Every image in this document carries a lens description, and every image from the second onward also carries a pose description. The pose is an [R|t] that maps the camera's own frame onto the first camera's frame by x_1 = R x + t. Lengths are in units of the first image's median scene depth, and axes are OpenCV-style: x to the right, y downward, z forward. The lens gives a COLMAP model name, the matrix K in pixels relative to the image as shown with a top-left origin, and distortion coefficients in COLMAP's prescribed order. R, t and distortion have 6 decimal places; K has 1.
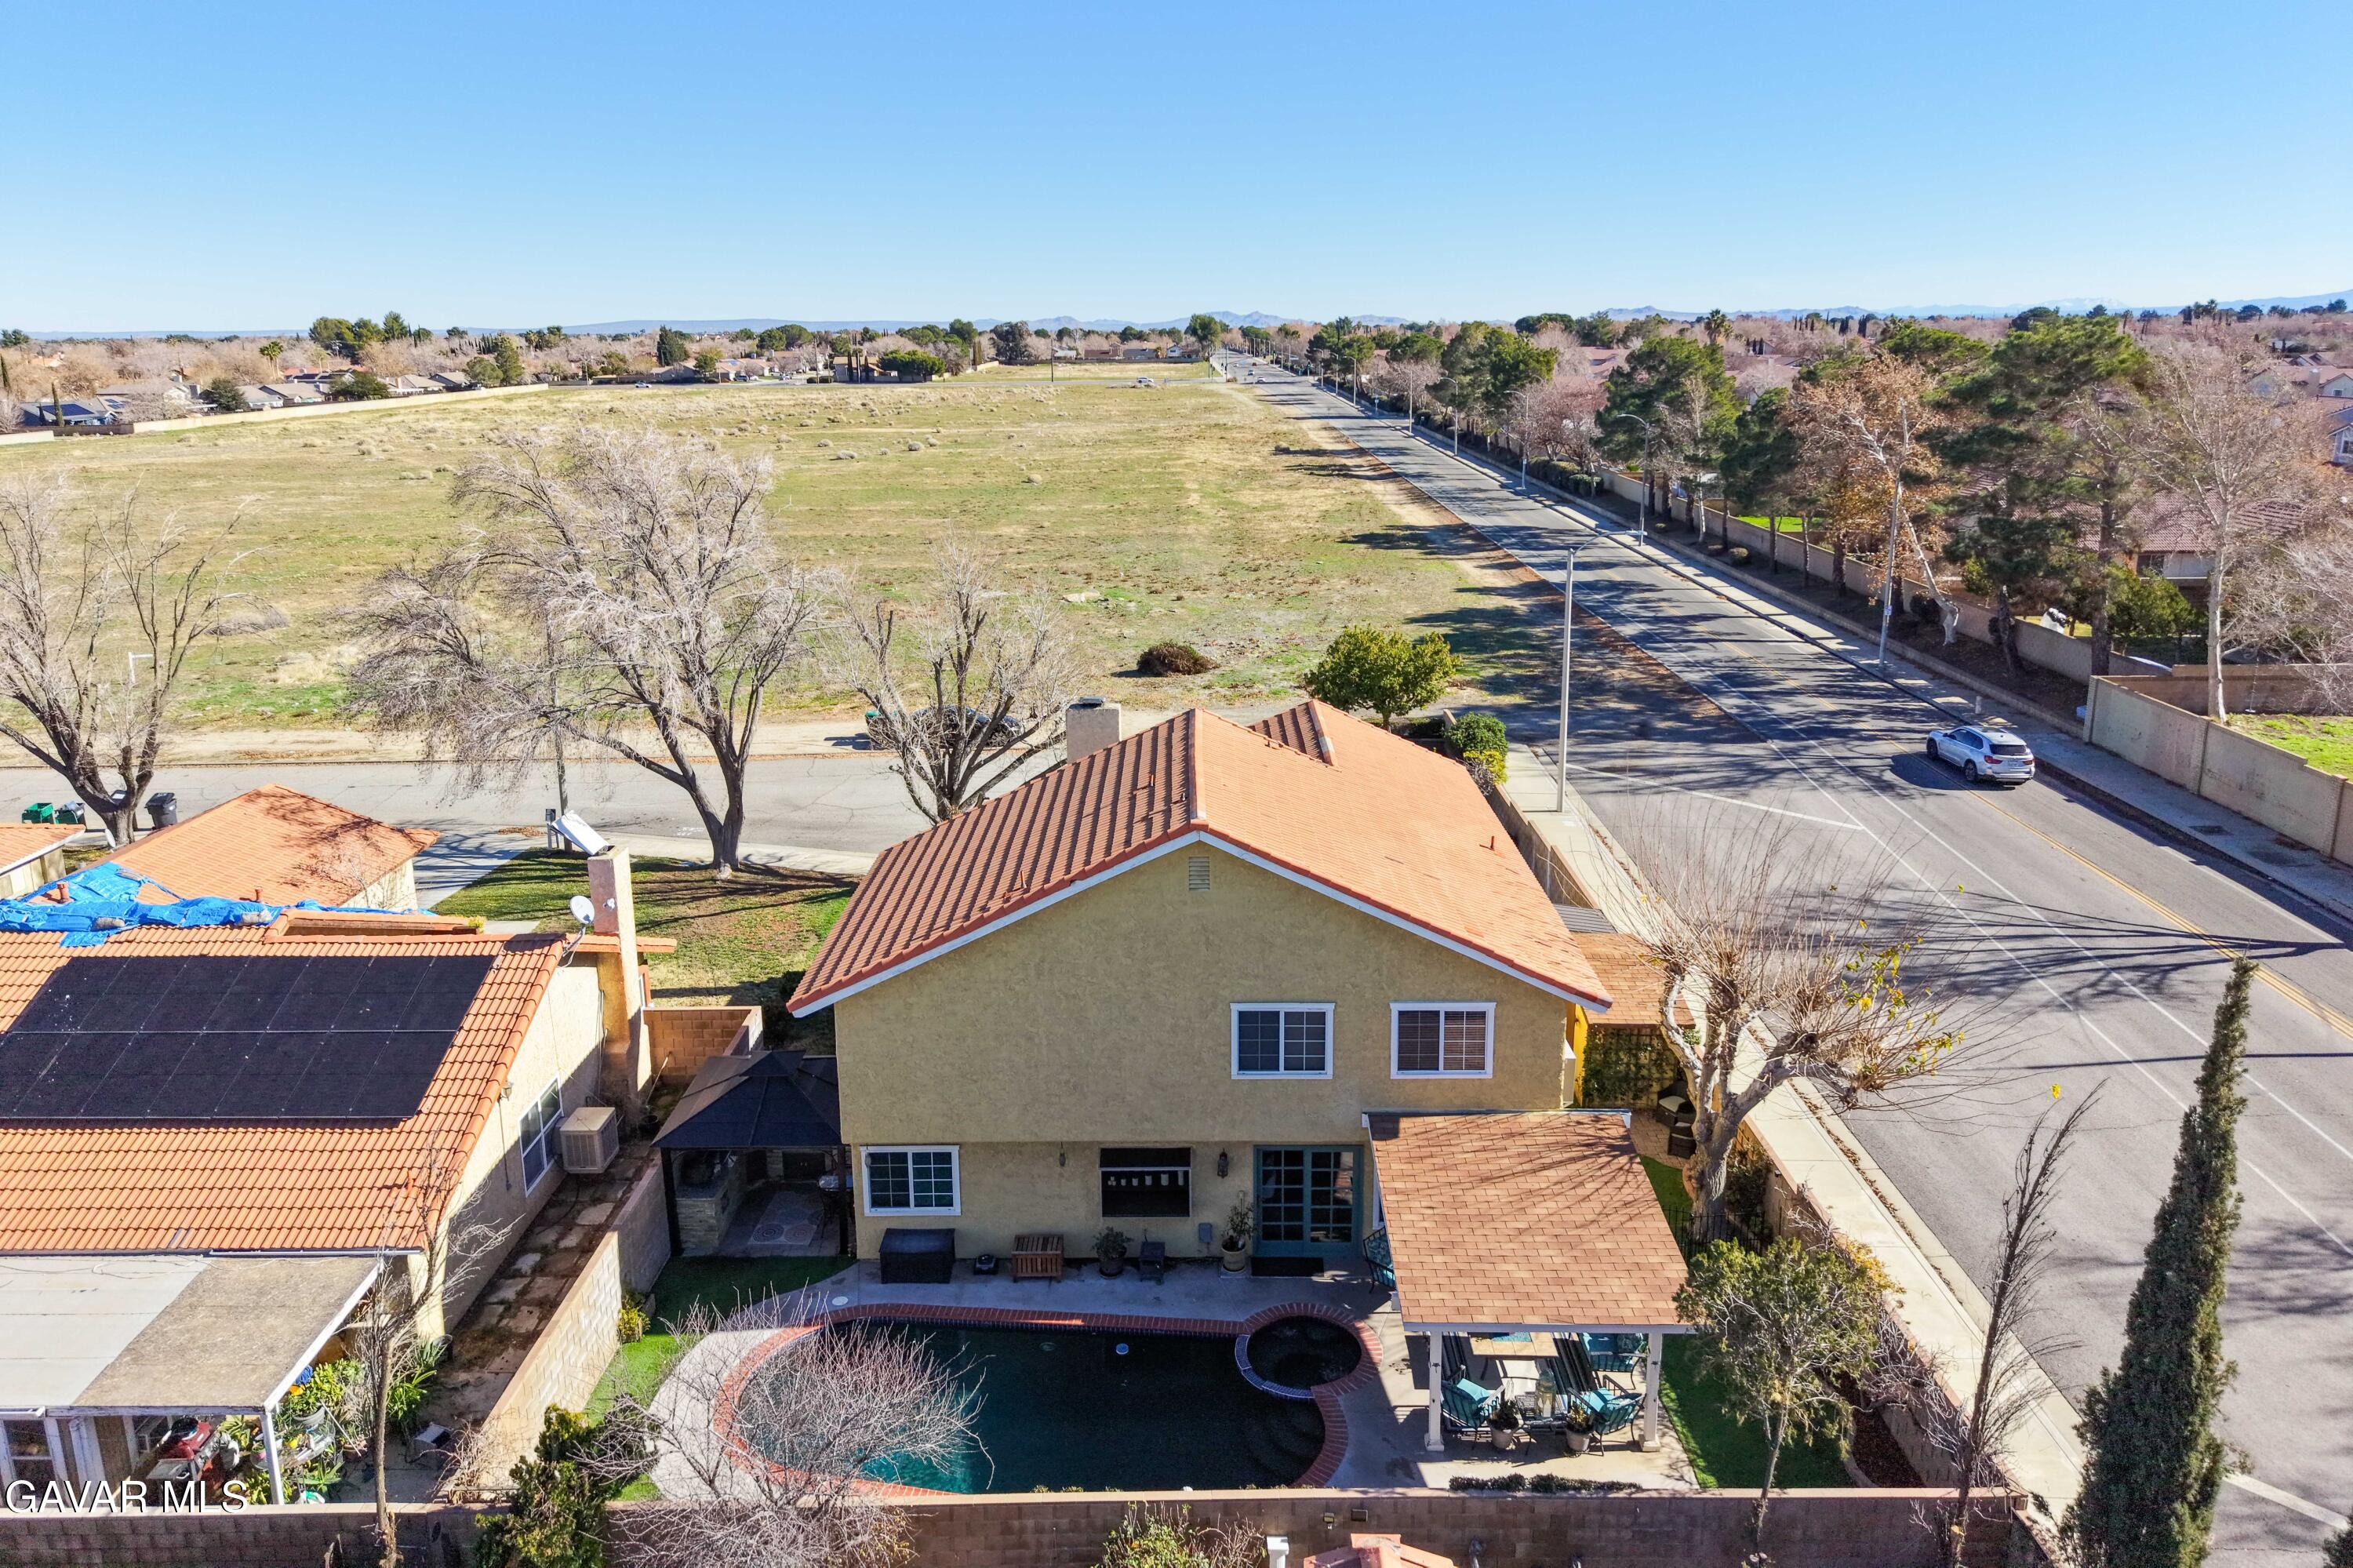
lens RADIAL K [[1554.3, 0, 1176.5], [0, 1554.3, 784.0], [0, 0, 1]] dist [0.012843, -0.000809]
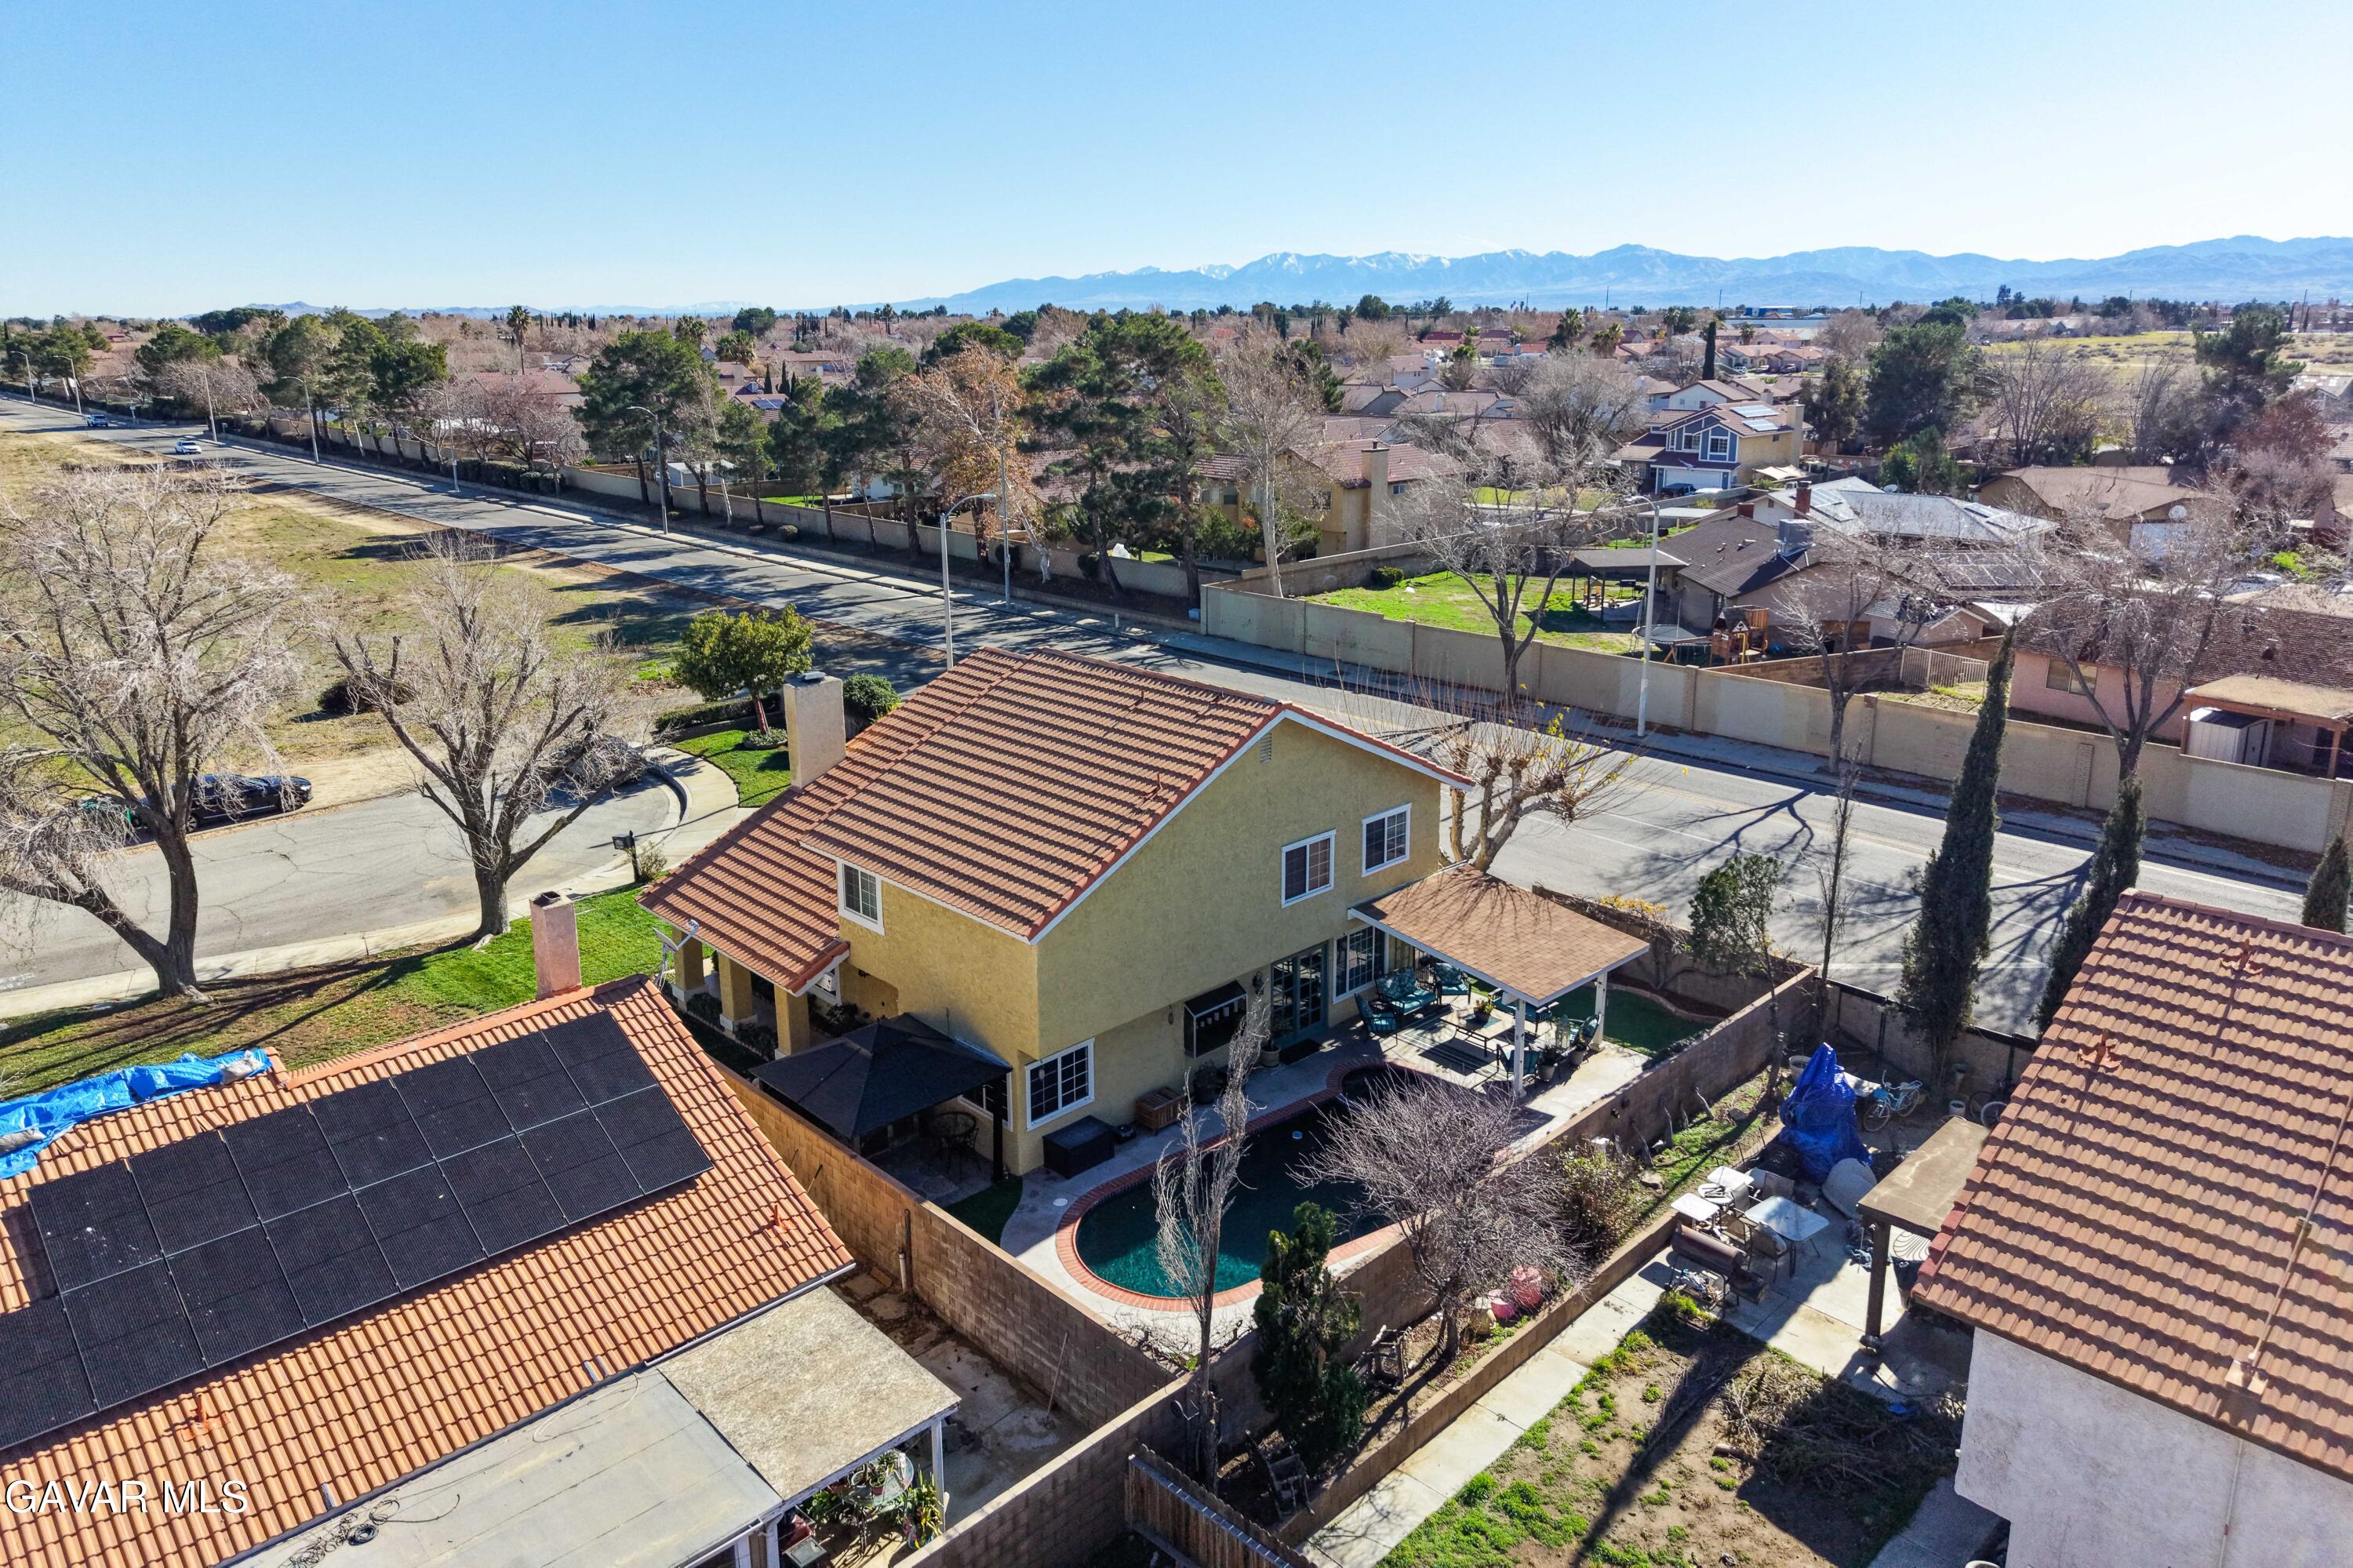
lens RADIAL K [[1554.3, 0, 1176.5], [0, 1554.3, 784.0], [0, 0, 1]] dist [0.012843, -0.000809]
pose [[0.708630, -0.196818, 0.677574, -0.218180], [0.195923, 0.977431, 0.079016, -0.006745], [-0.677833, 0.076759, 0.731198, 0.030833]]
